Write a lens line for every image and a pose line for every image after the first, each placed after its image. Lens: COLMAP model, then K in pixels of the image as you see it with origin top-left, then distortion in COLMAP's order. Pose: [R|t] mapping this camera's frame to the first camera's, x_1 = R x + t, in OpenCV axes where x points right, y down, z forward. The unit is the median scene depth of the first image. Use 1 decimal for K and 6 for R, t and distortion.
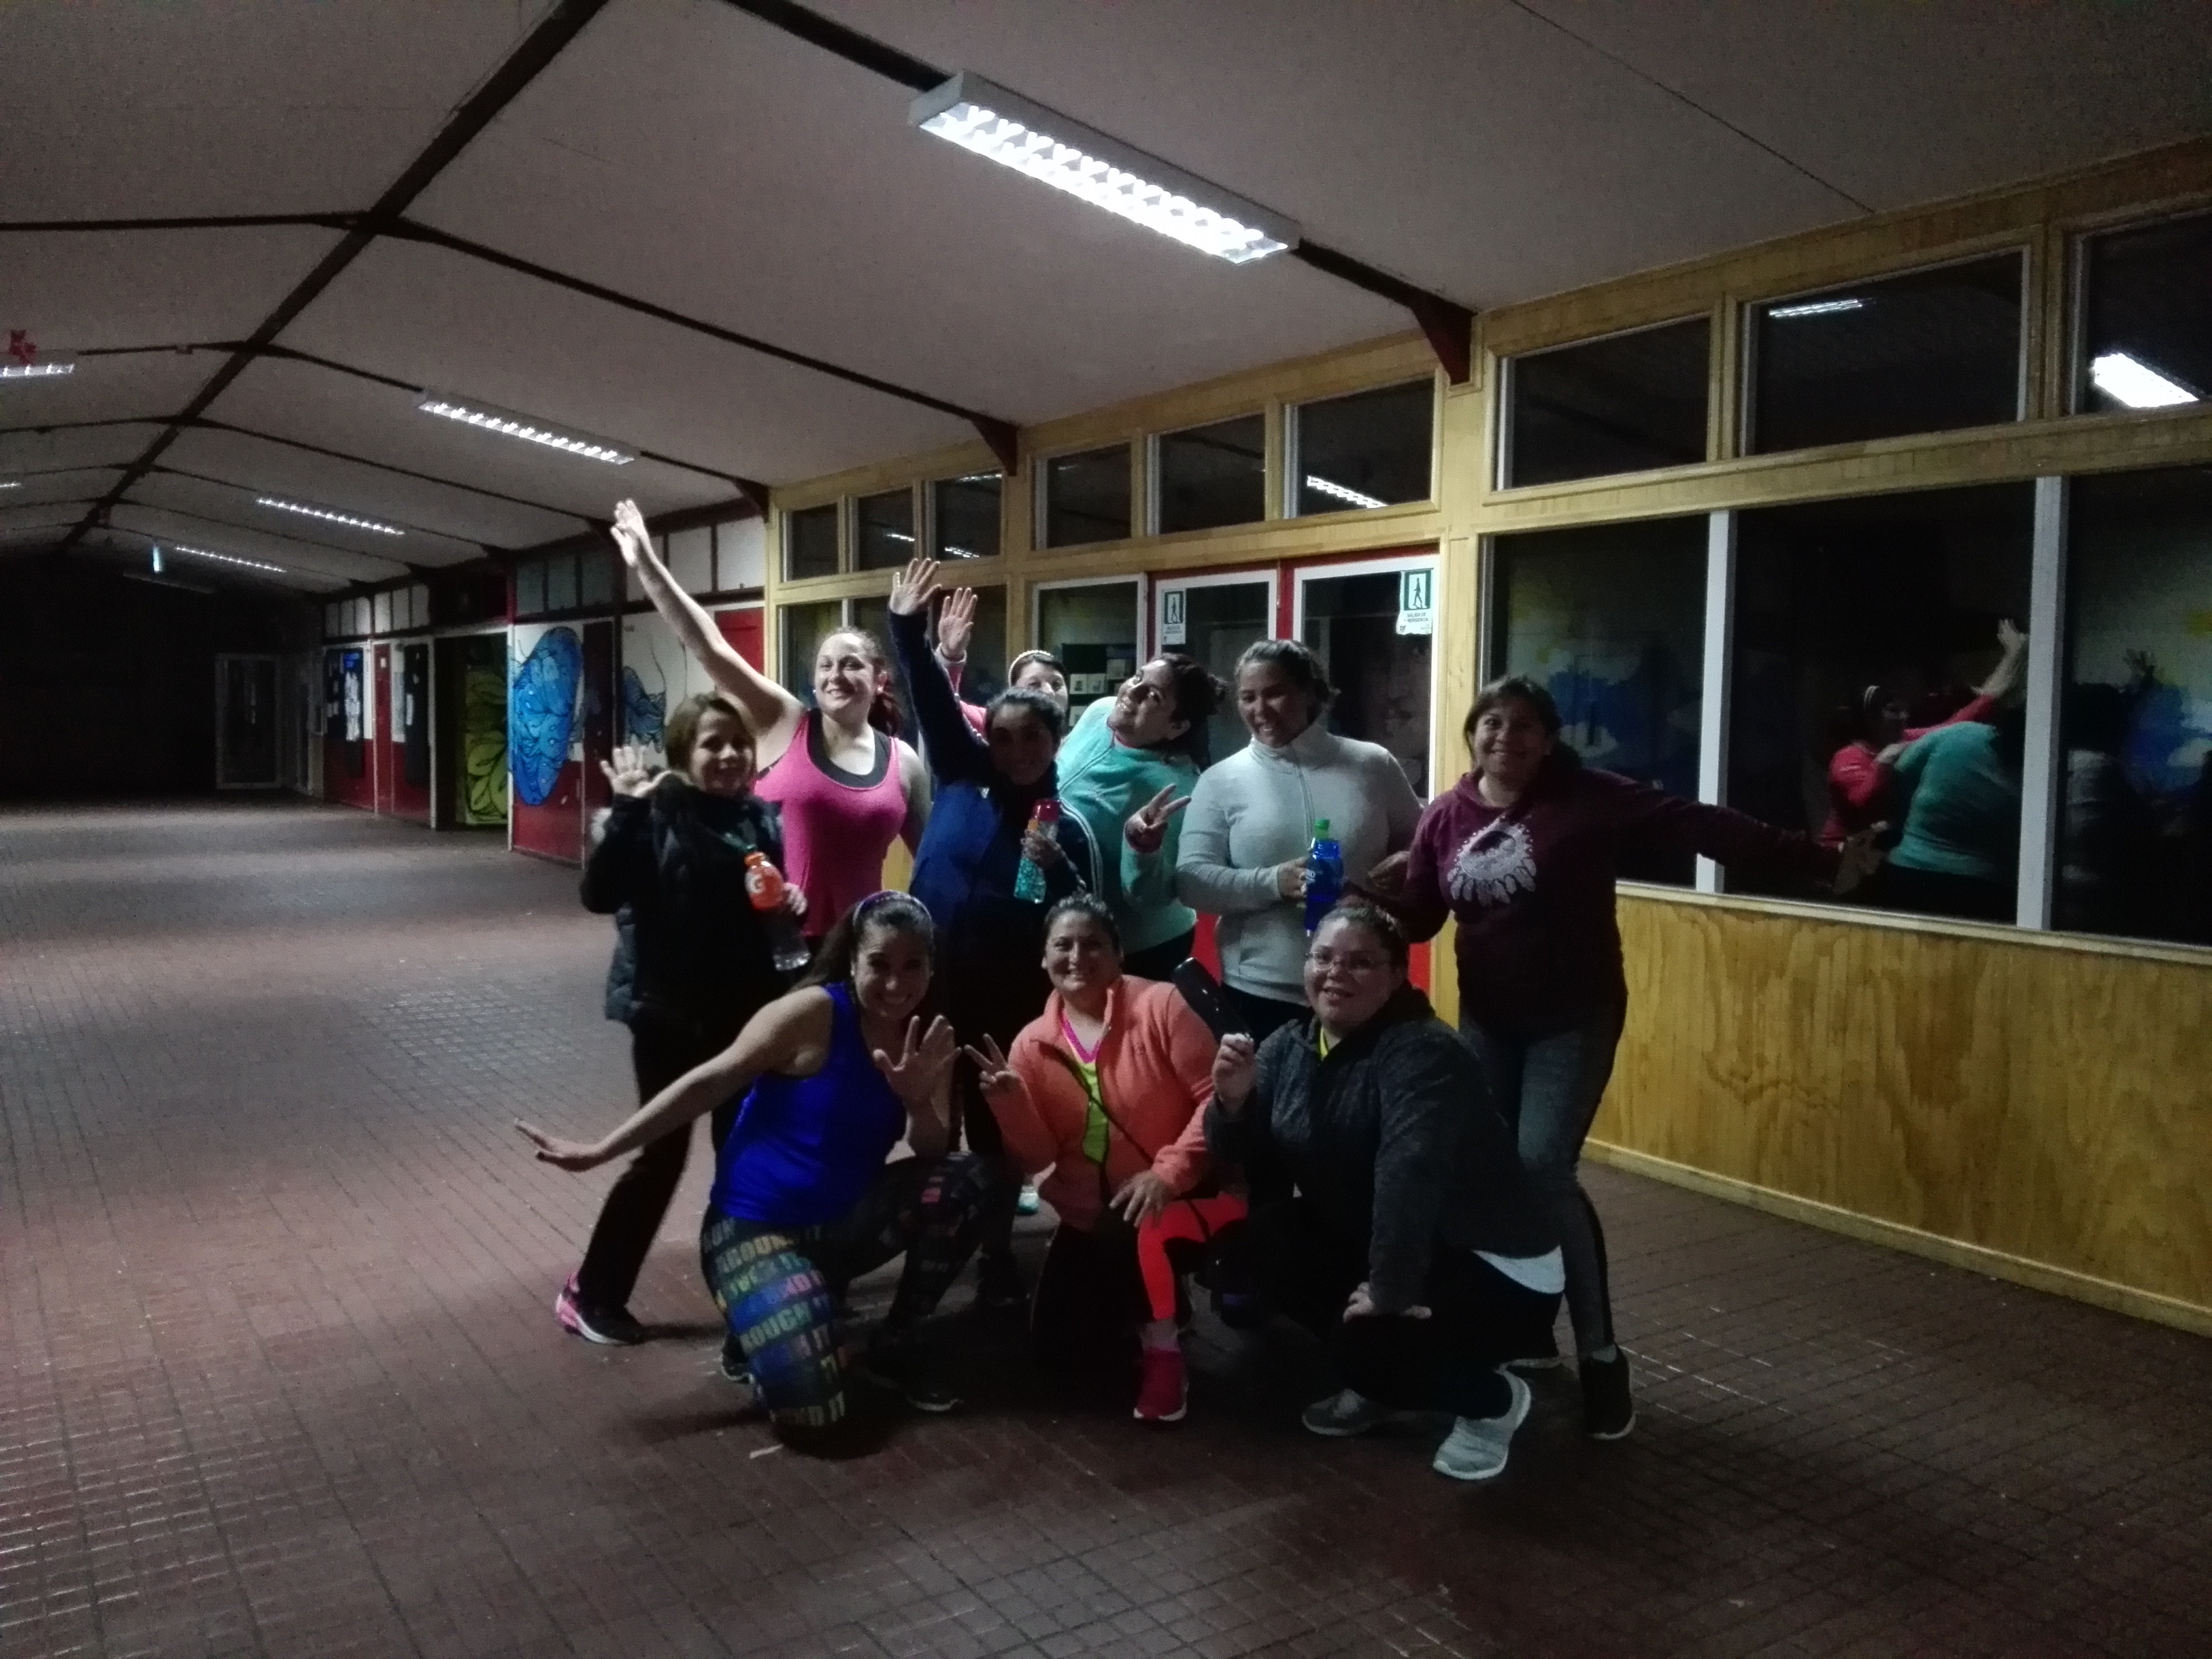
lens RADIAL K [[1780.9, 0, 1102.1], [0, 1780.9, 830.8], [0, 0, 1]] dist [0.100179, -0.175078]
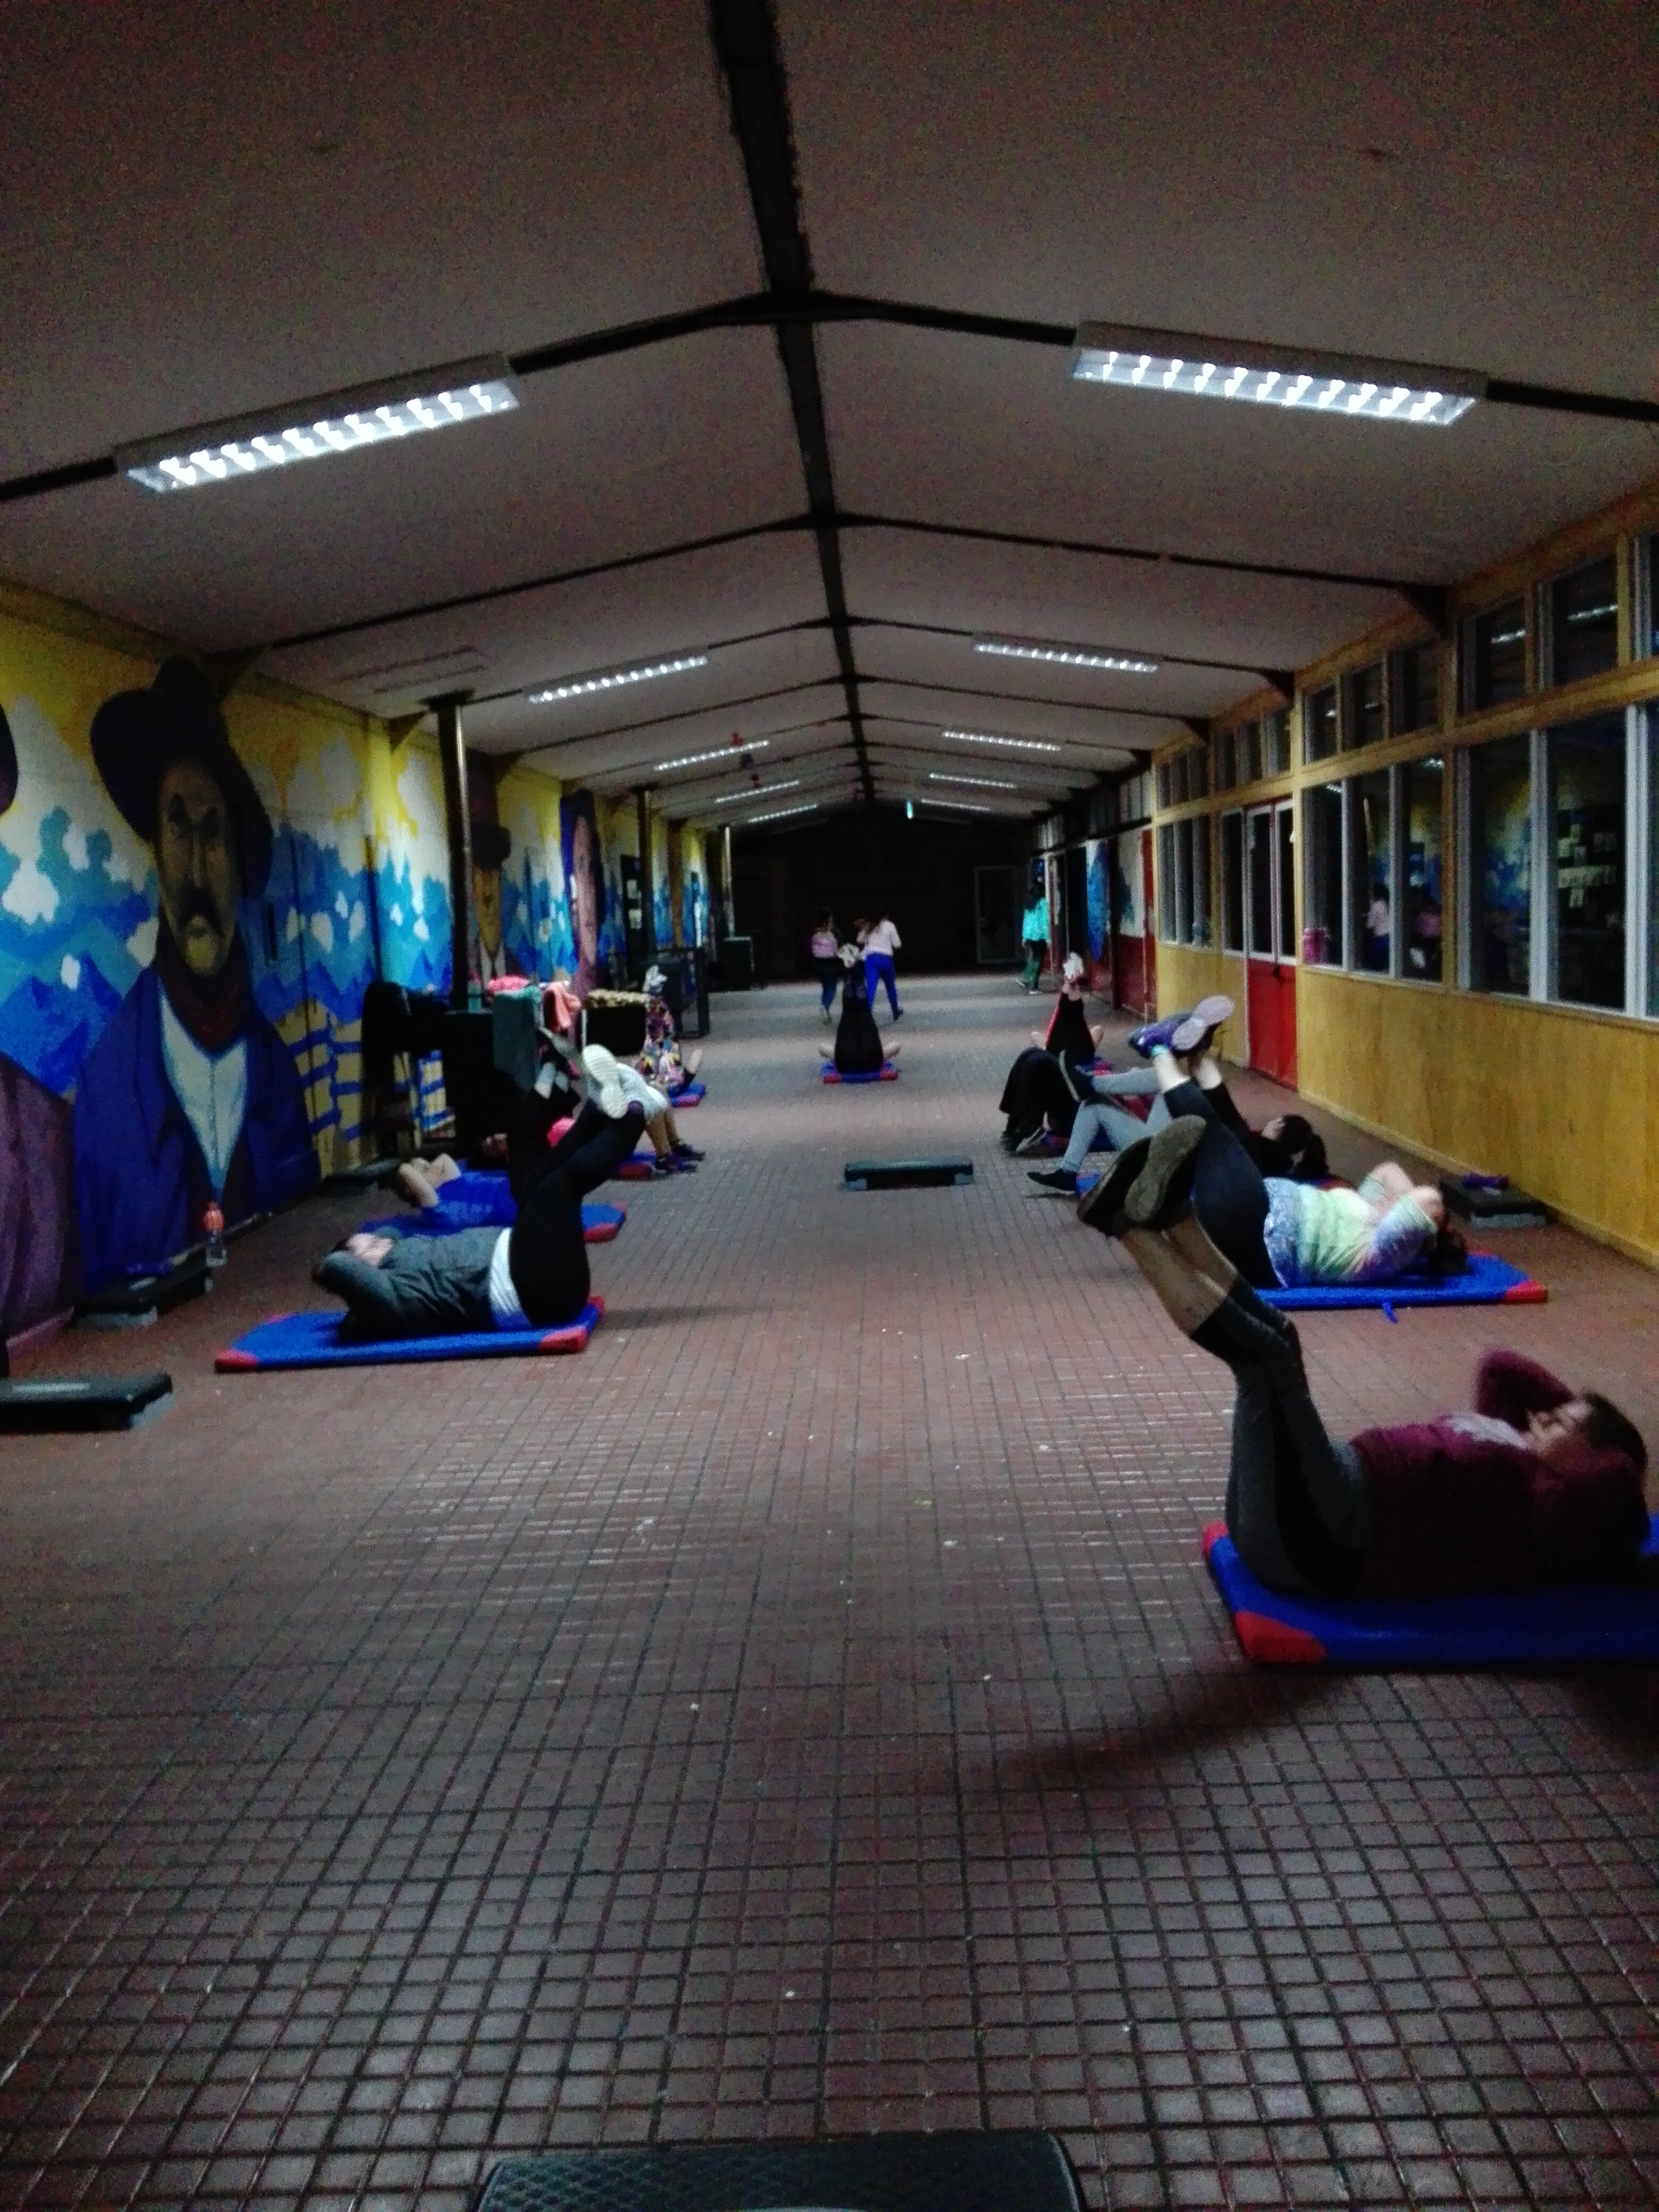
lens RADIAL K [[1787.3, 0, 868.1], [0, 1787.3, 1052.1], [0, 0, 1]] dist [0.104800, -0.192090]
pose [[0.830609, -0.005014, -0.556833, 0.843754], [0.019721, 0.999597, 0.020416, 0.060619], [0.556507, -0.027939, 0.830373, -0.796086]]
